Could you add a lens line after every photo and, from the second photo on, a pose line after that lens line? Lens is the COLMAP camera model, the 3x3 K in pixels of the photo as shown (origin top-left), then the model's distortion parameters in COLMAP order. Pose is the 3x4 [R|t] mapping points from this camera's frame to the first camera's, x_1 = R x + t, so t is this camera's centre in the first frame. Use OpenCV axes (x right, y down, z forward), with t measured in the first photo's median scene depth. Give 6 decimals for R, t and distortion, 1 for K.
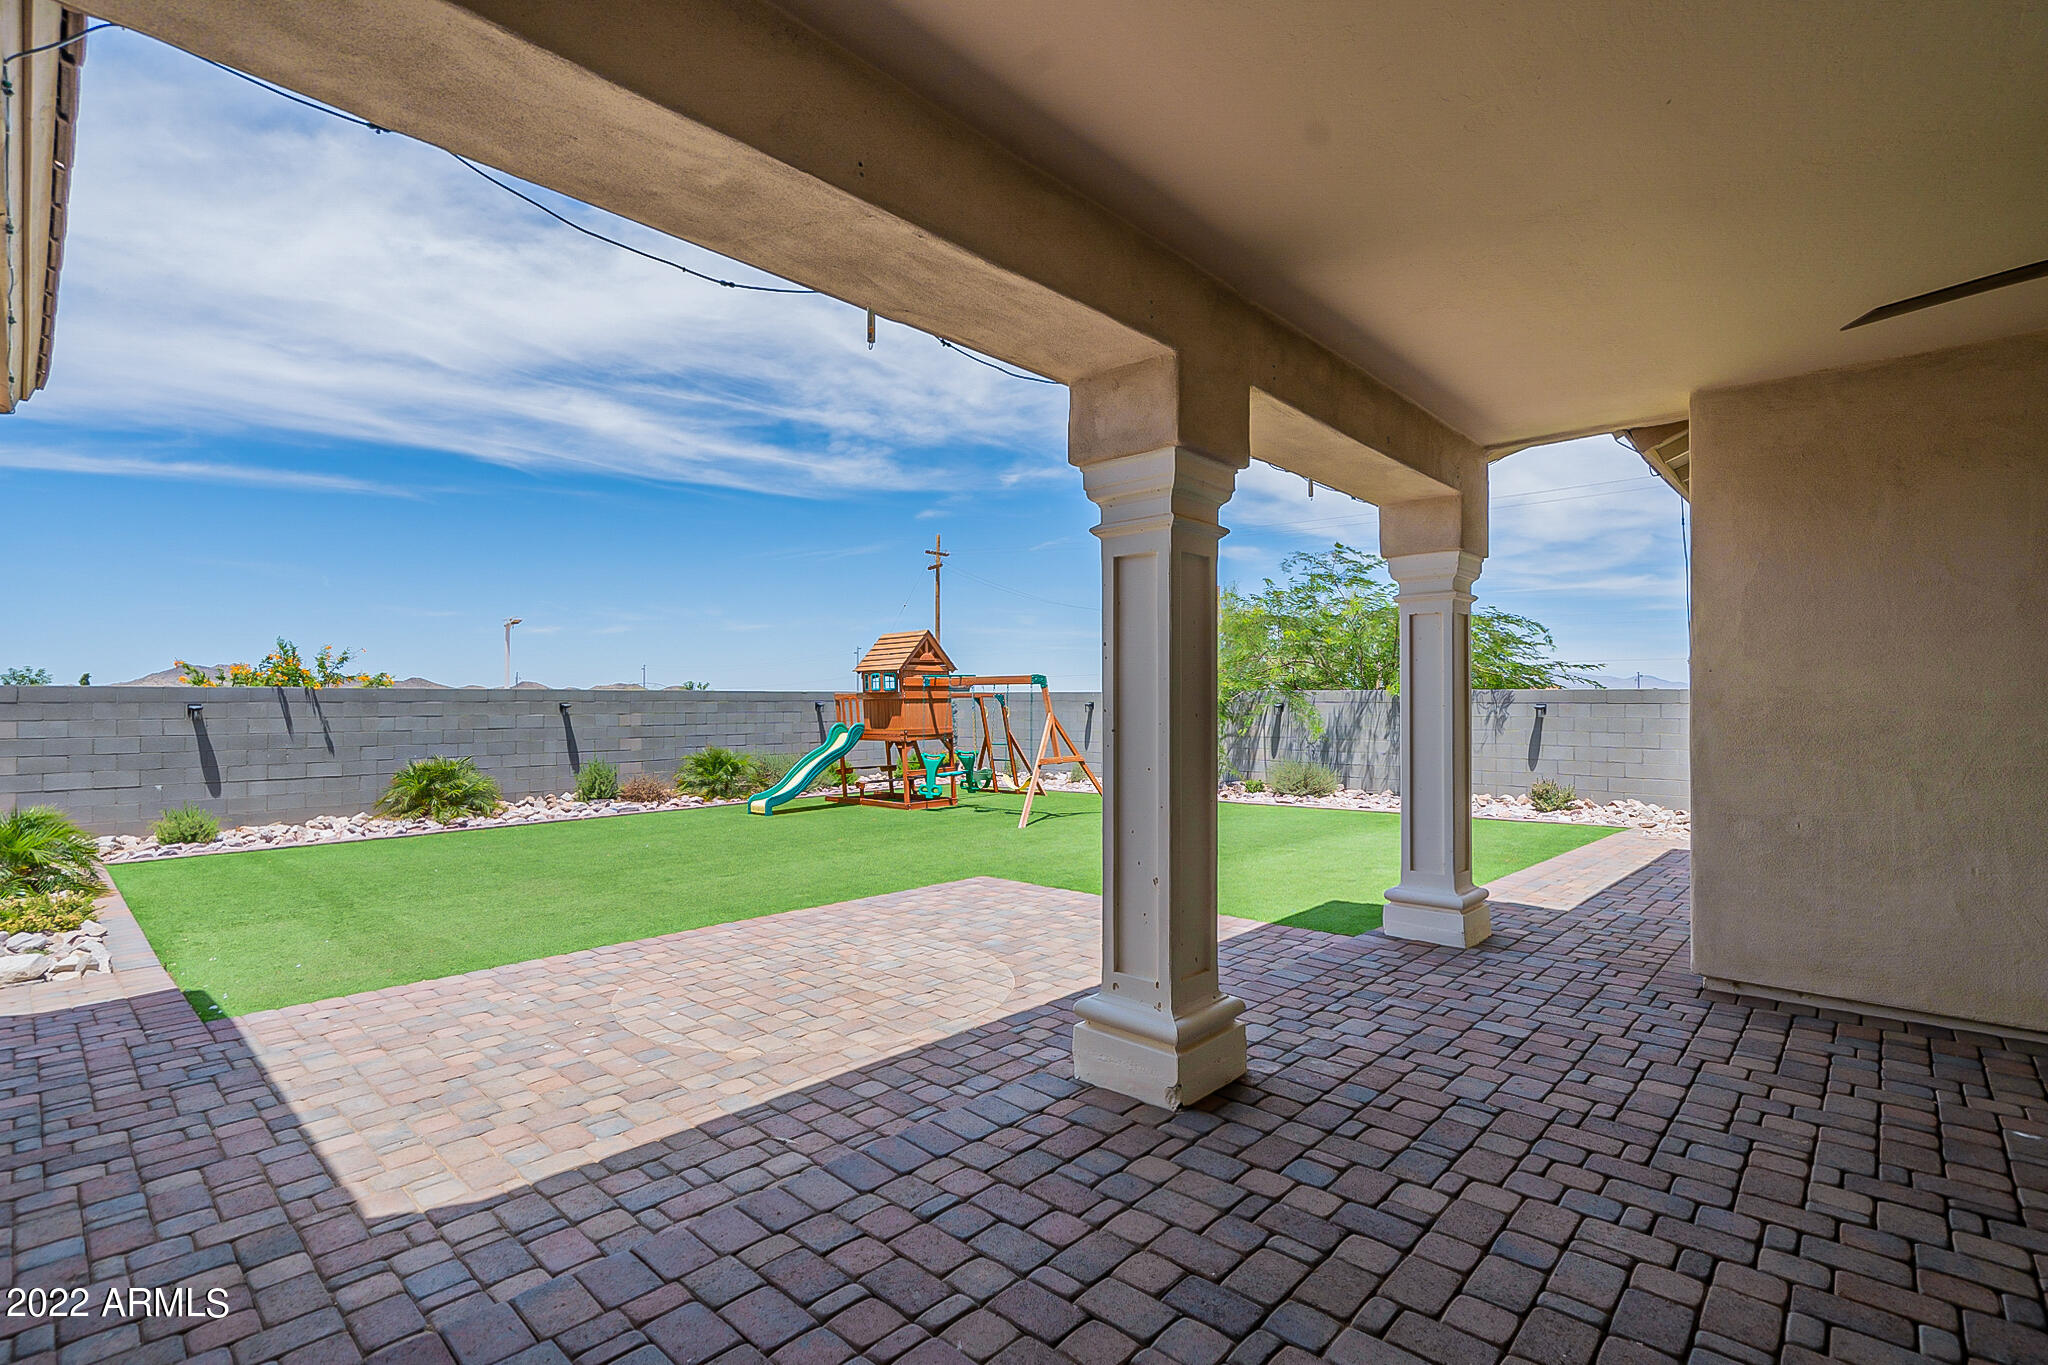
lens RADIAL K [[924.9, 0, 1024.0], [0, 924.9, 725.1], [0, 0, 1]] dist [-0.002357, -0.000611]
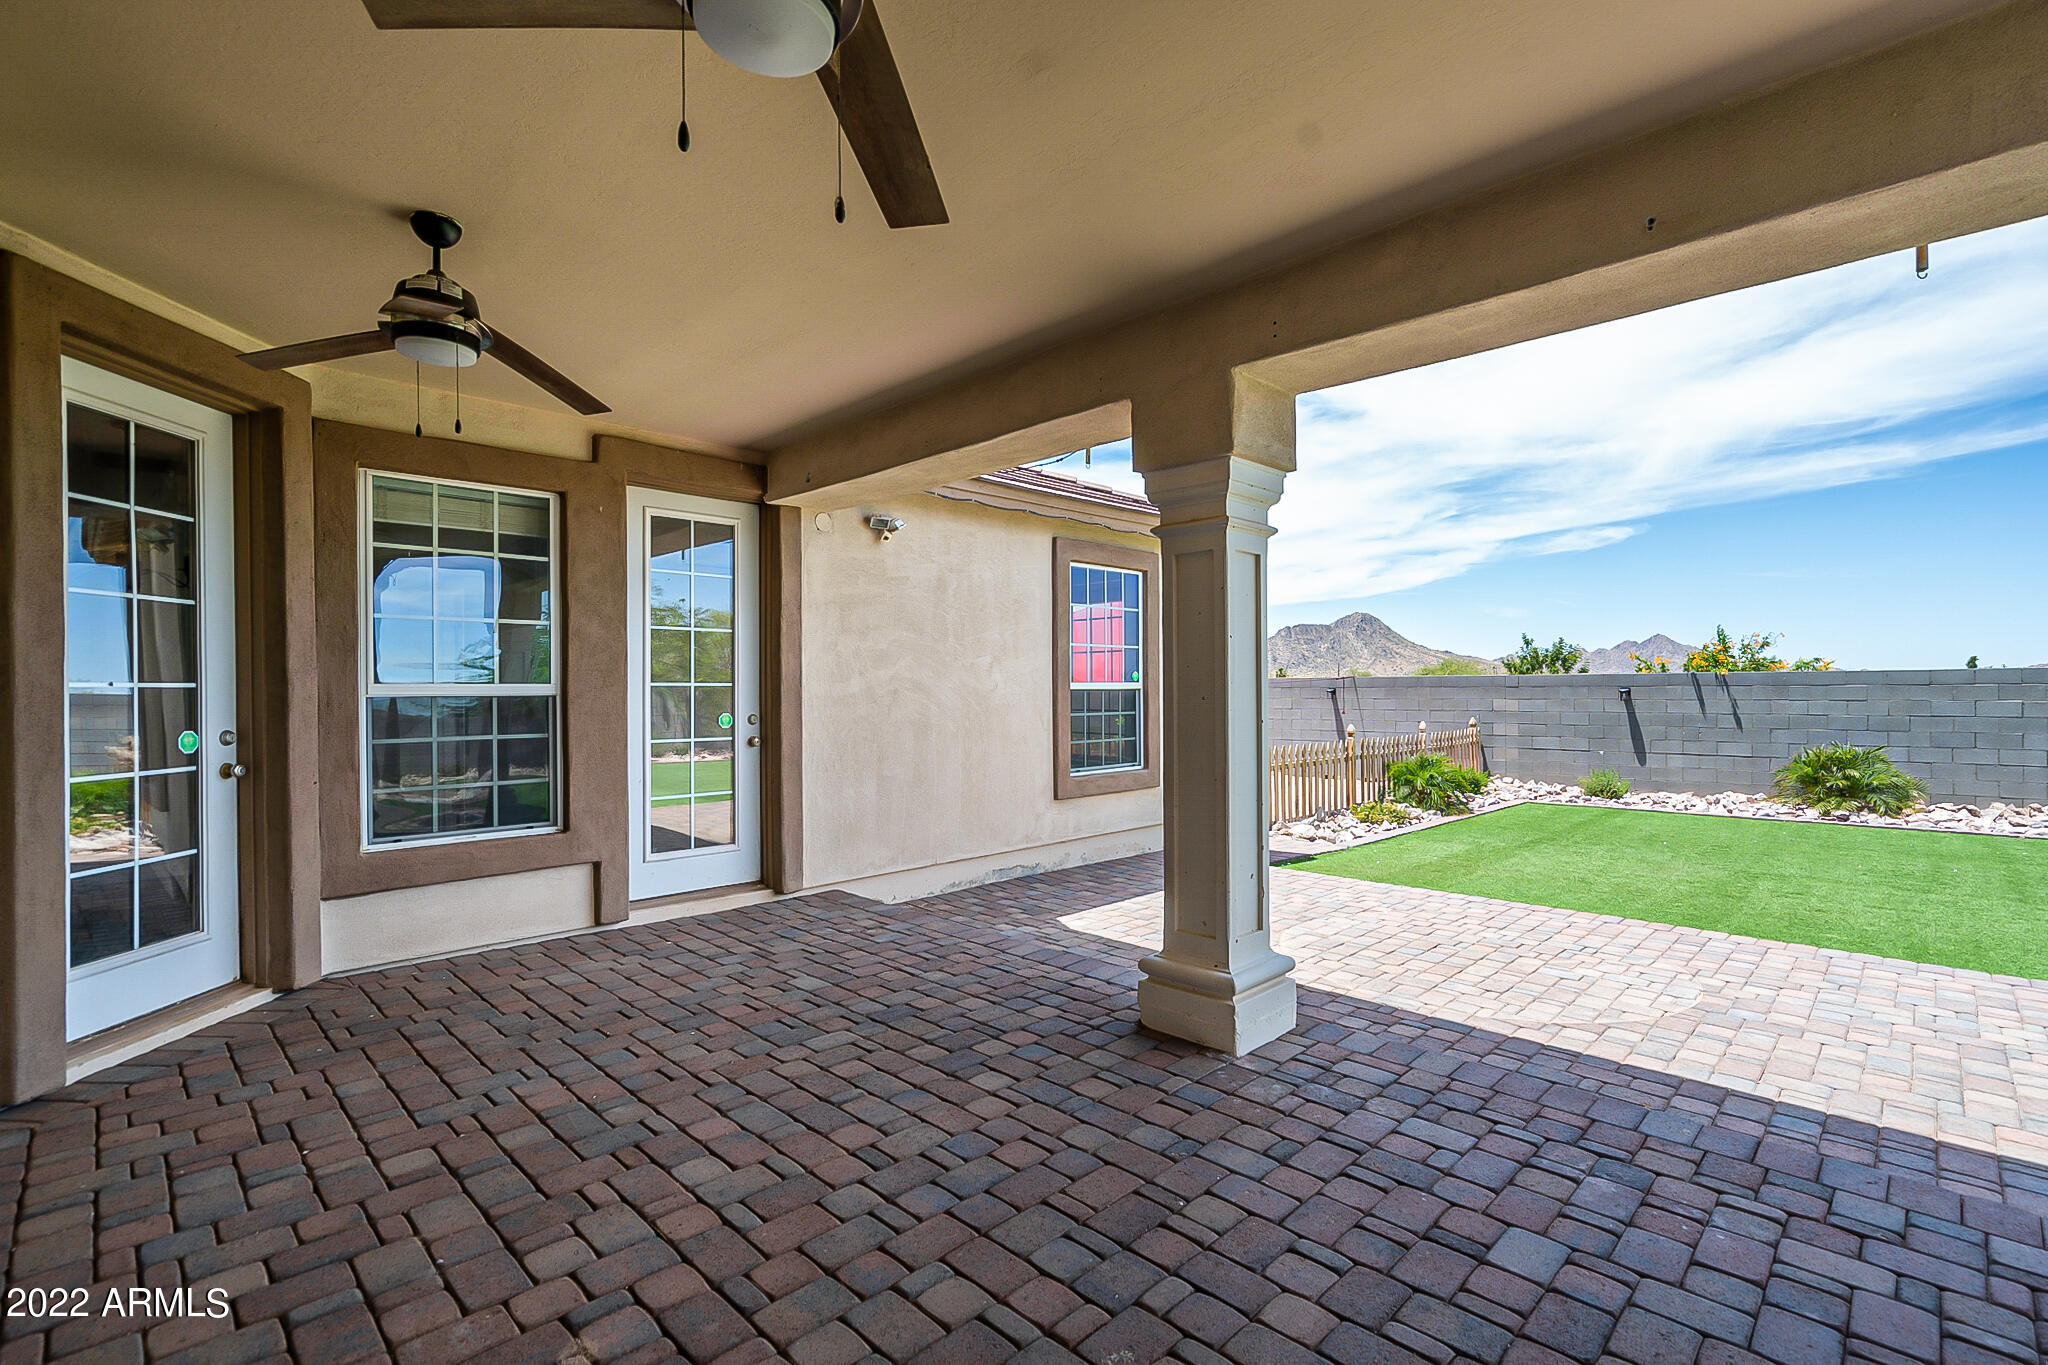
lens RADIAL K [[924.9, 0, 1041.9], [0, 924.9, 687.9], [0, 0, 1]] dist [-0.002357, -0.000611]
pose [[-0.011577, -0.000169, -0.999933, 0.550451], [-0.021480, 0.999769, 0.000080, -0.008989], [0.999702, 0.021479, -0.011578, 0.348885]]
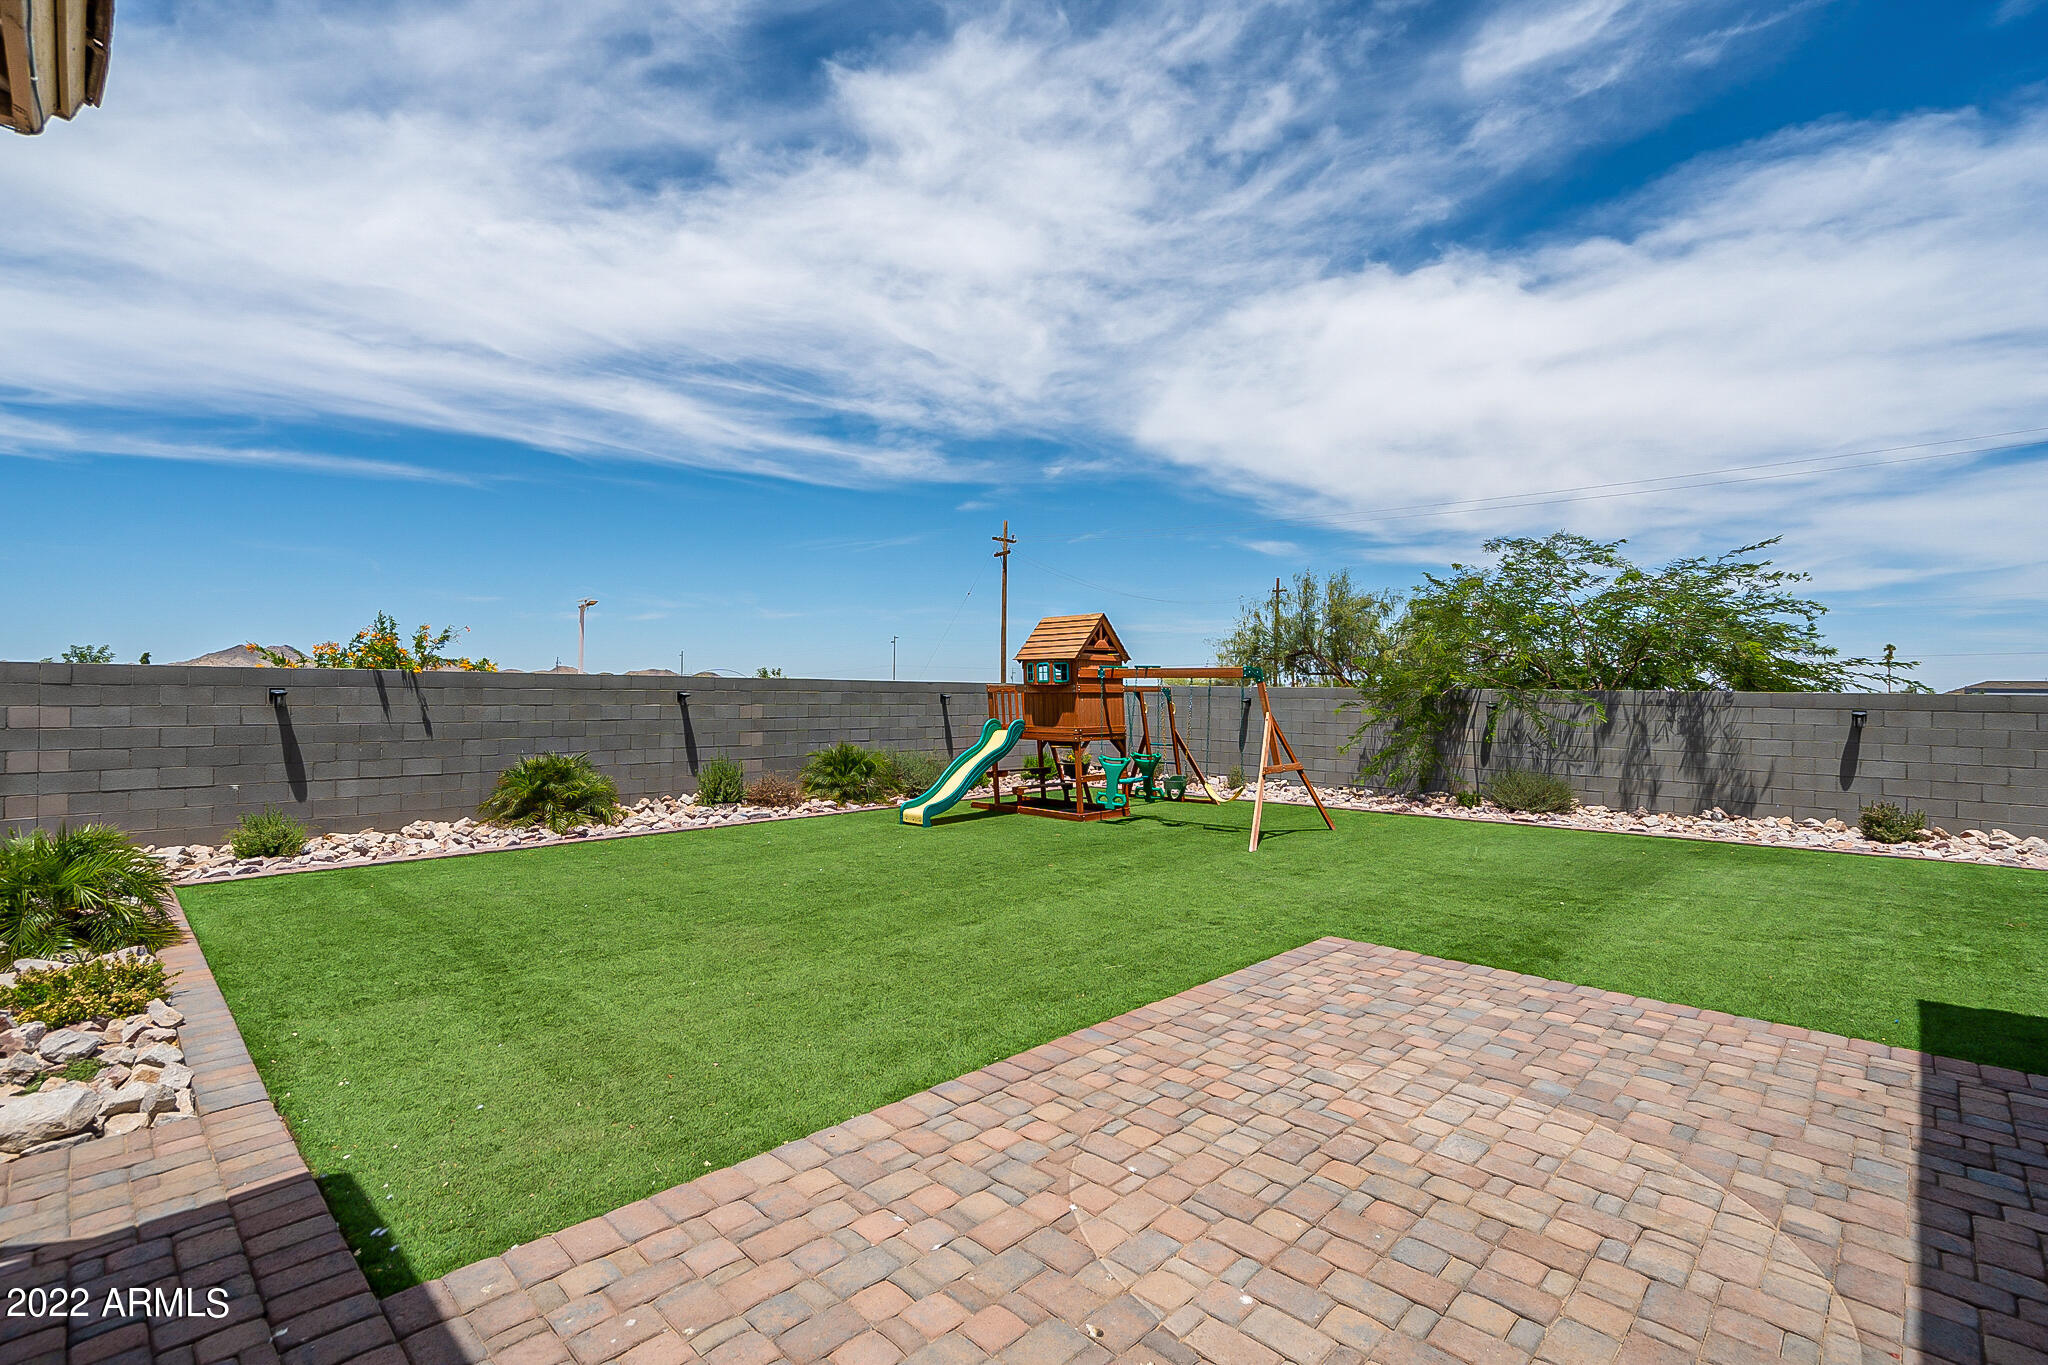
lens RADIAL K [[924.9, 0, 1036.2], [0, 924.9, 679.2], [0, 0, 1]] dist [-0.002357, -0.000611]
pose [[0.999559, 0.013525, -0.026441, -0.292533], [-0.014577, 0.999094, -0.039987, -0.011514], [0.025876, 0.040355, 0.998850, 0.271023]]
